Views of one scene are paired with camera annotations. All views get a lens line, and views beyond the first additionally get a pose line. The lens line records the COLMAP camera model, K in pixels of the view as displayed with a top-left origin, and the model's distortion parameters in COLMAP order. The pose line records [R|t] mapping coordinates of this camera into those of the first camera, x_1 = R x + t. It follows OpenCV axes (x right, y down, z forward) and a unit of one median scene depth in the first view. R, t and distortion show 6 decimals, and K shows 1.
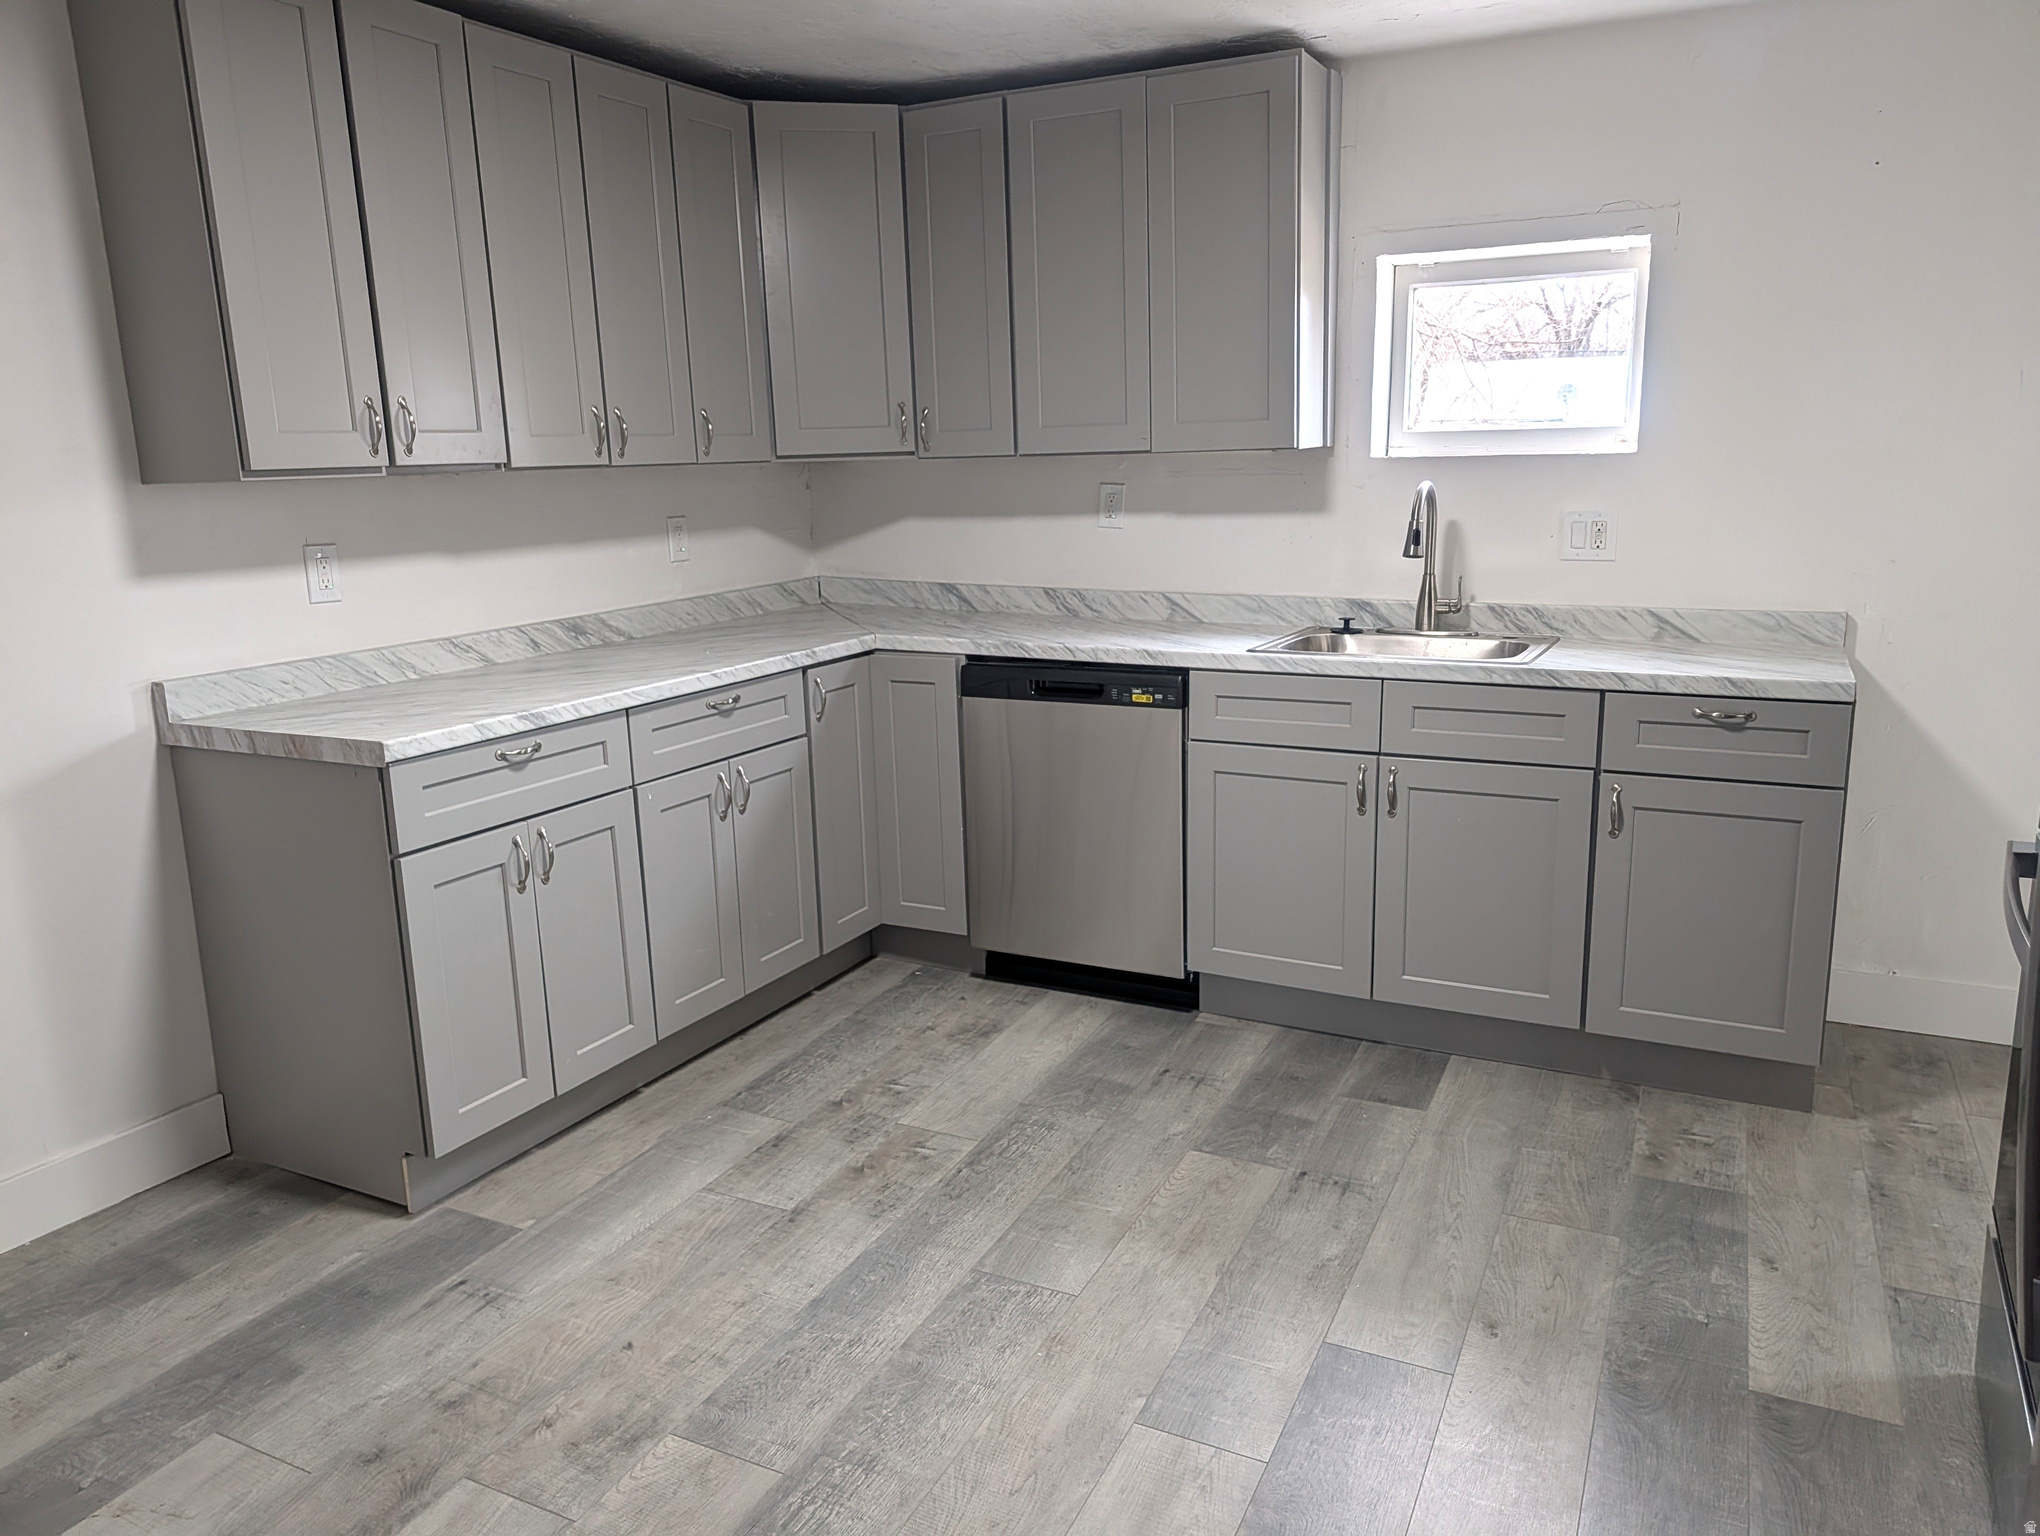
lens RADIAL K [[1465.2, 0, 1026.4], [0, 1465.2, 771.6], [0, 0, 1]] dist [0.030058, -0.023456]
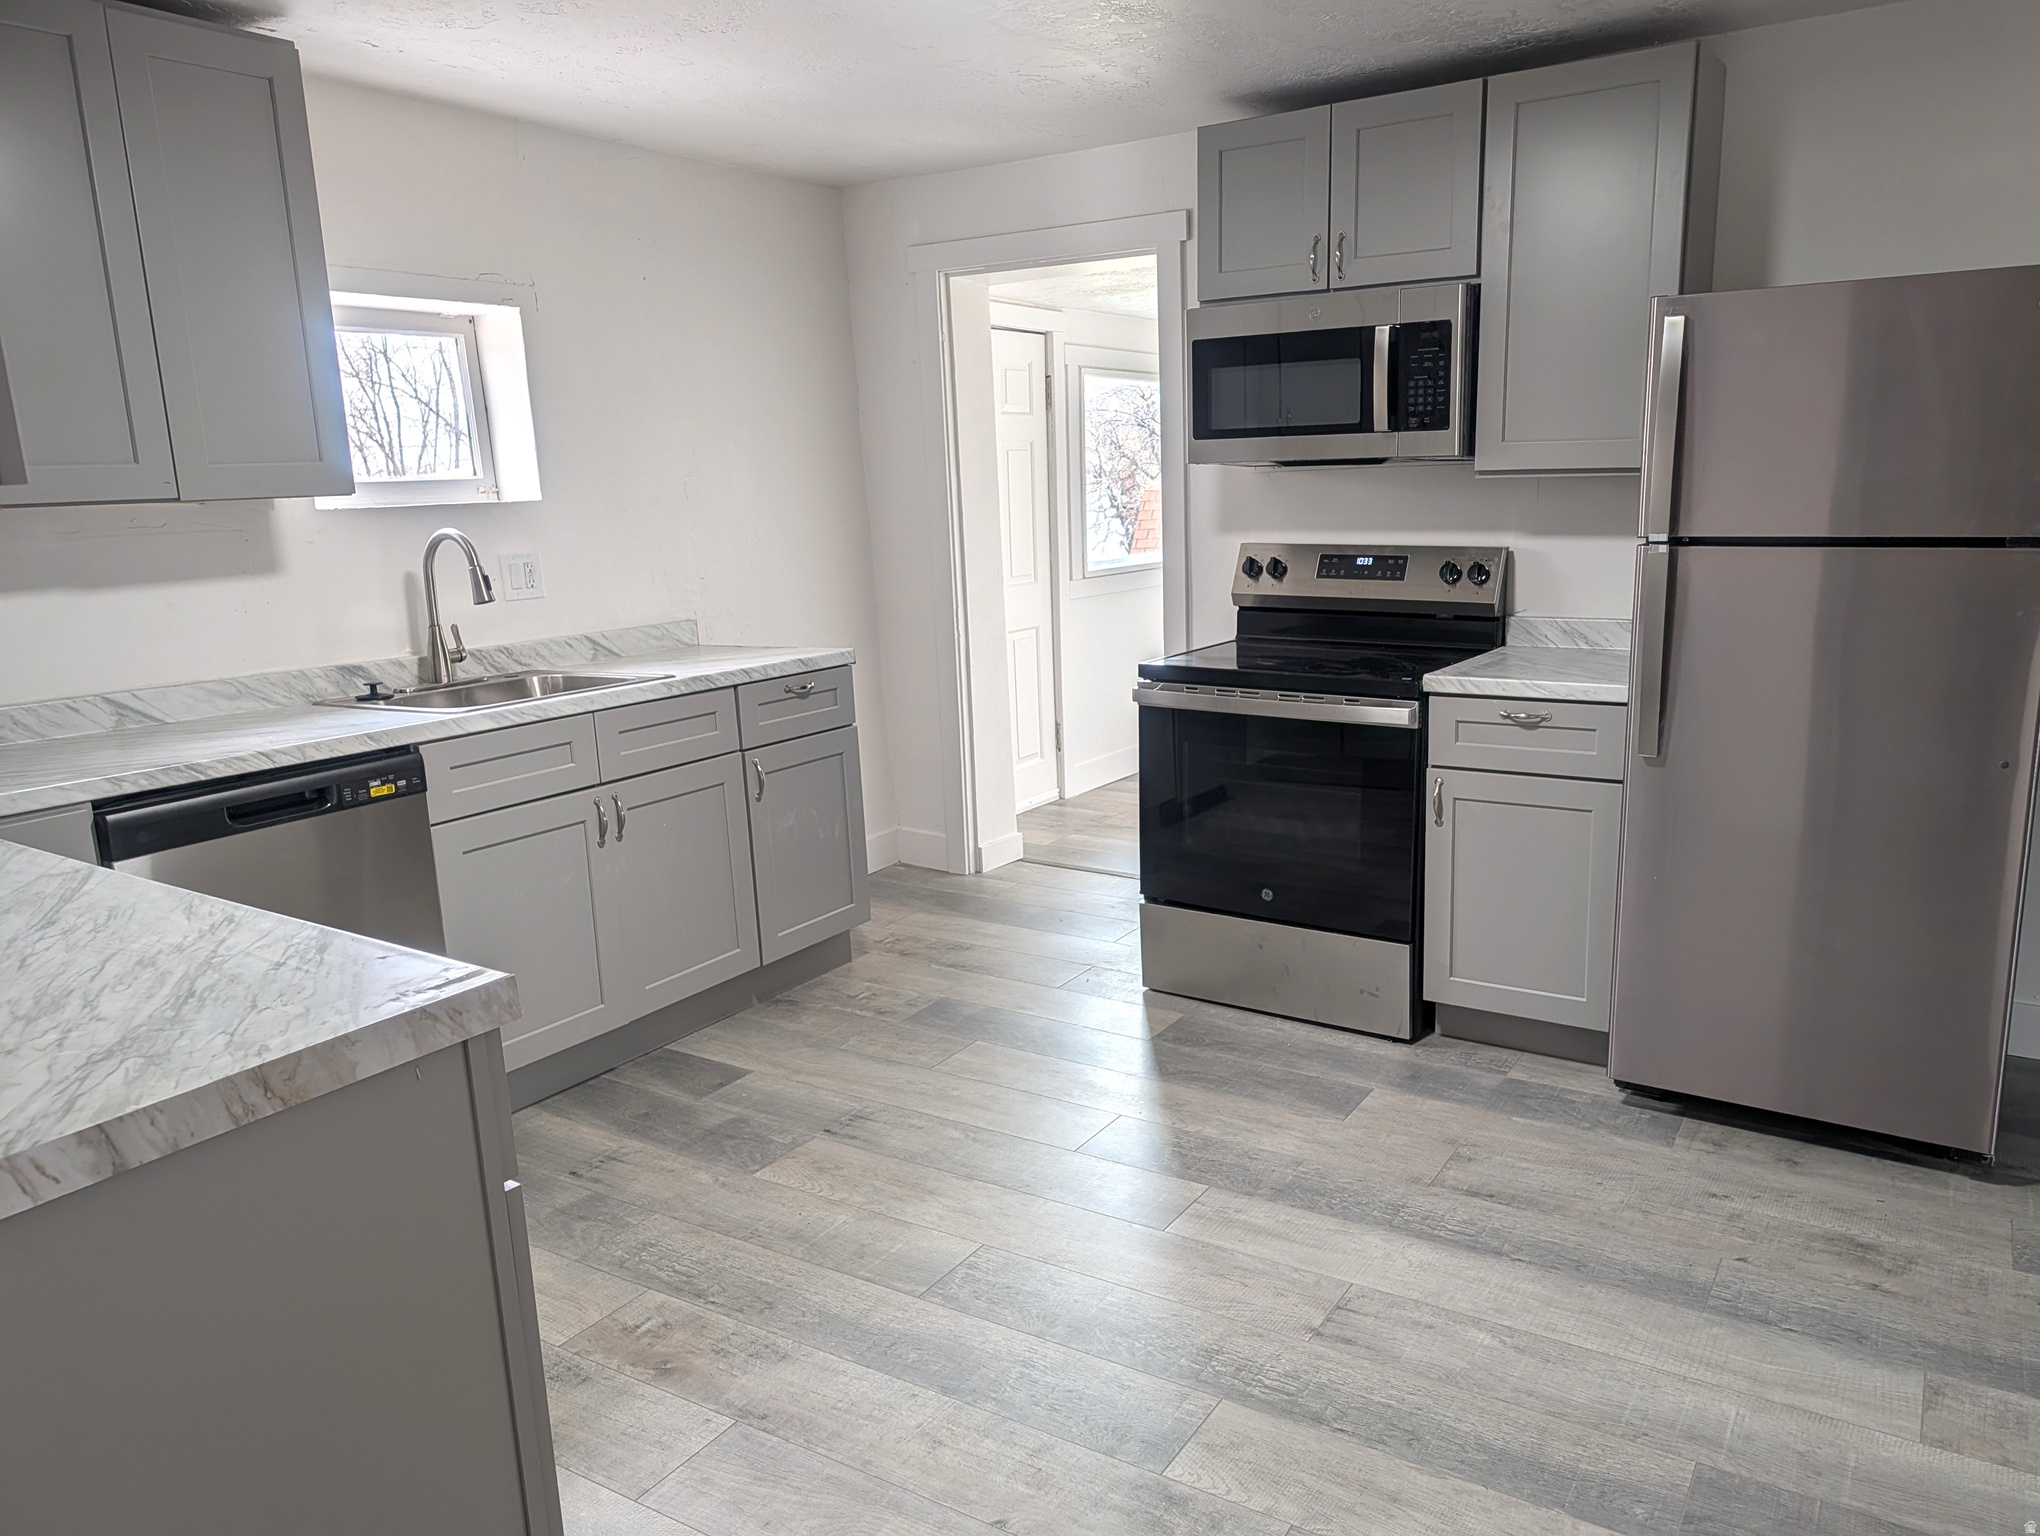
lens RADIAL K [[1465.2, 0, 1018.0], [0, 1465.2, 774.9], [0, 0, 1]] dist [0.030058, -0.023456]
pose [[0.116907, -0.180998, 0.976510, -0.738244], [0.248000, 0.957424, 0.147770, -0.099156], [-0.961680, 0.224899, 0.156817, 0.561491]]
